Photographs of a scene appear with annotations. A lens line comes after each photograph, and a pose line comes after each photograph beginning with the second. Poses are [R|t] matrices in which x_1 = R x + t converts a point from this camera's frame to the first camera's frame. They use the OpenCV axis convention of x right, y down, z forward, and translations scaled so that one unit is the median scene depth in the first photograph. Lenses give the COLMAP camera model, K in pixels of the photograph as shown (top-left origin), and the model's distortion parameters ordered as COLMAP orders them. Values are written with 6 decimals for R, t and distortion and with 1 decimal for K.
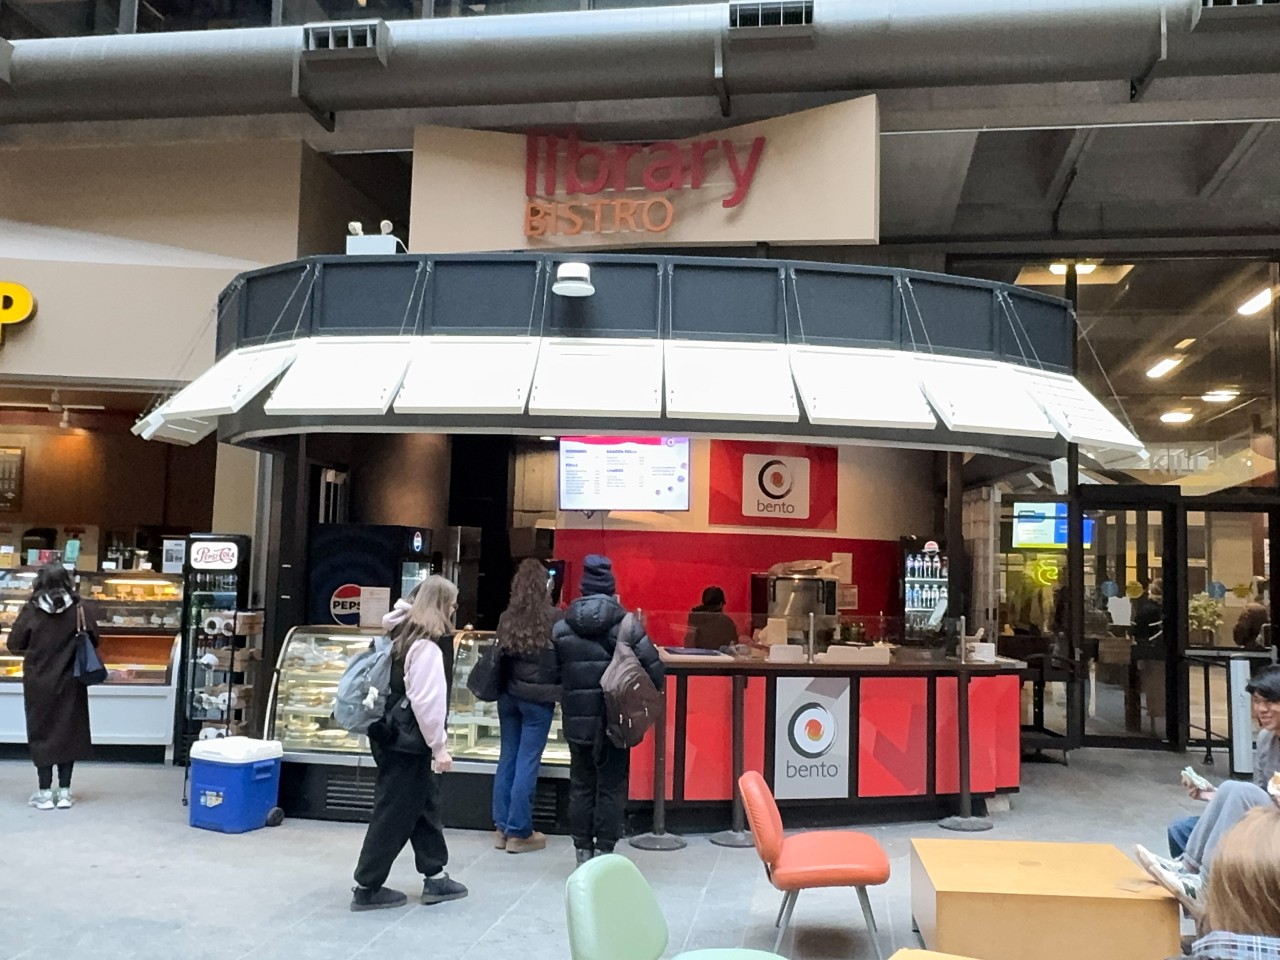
lens RADIAL K [[1305.7, 0, 640.0], [0, 1305.7, 480.0], [0, 0, 1]] dist [-0.003447, -0.015263]
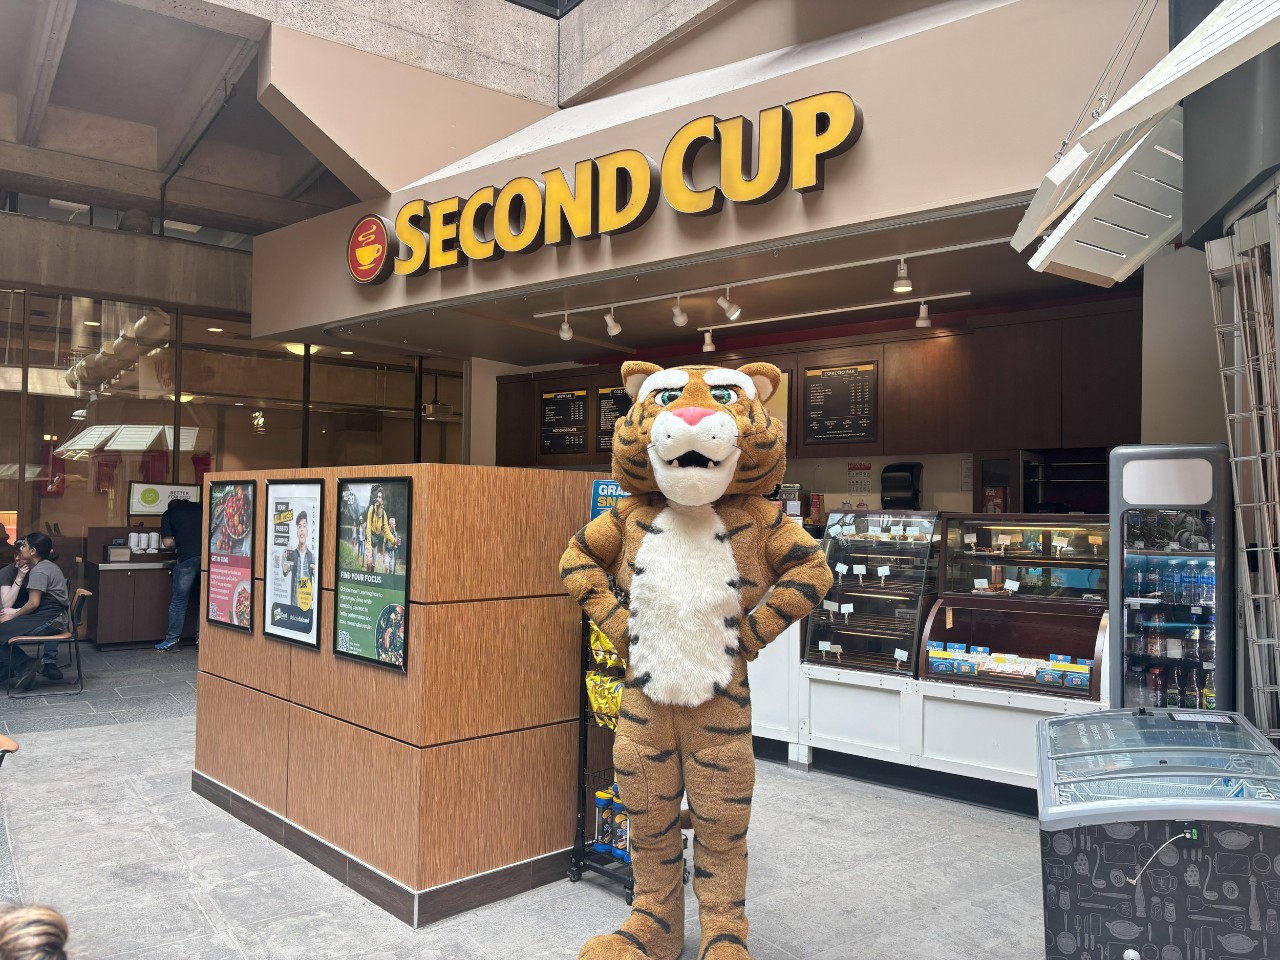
lens RADIAL K [[1305.7, 0, 640.0], [0, 1305.7, 480.0], [0, 0, 1]] dist [-0.003447, -0.015263]
pose [[0.793395, -0.041071, -0.607319, -0.112406], [0.059549, 0.998172, 0.010290, 0.030298], [0.605787, -0.044329, 0.794391, 0.288360]]
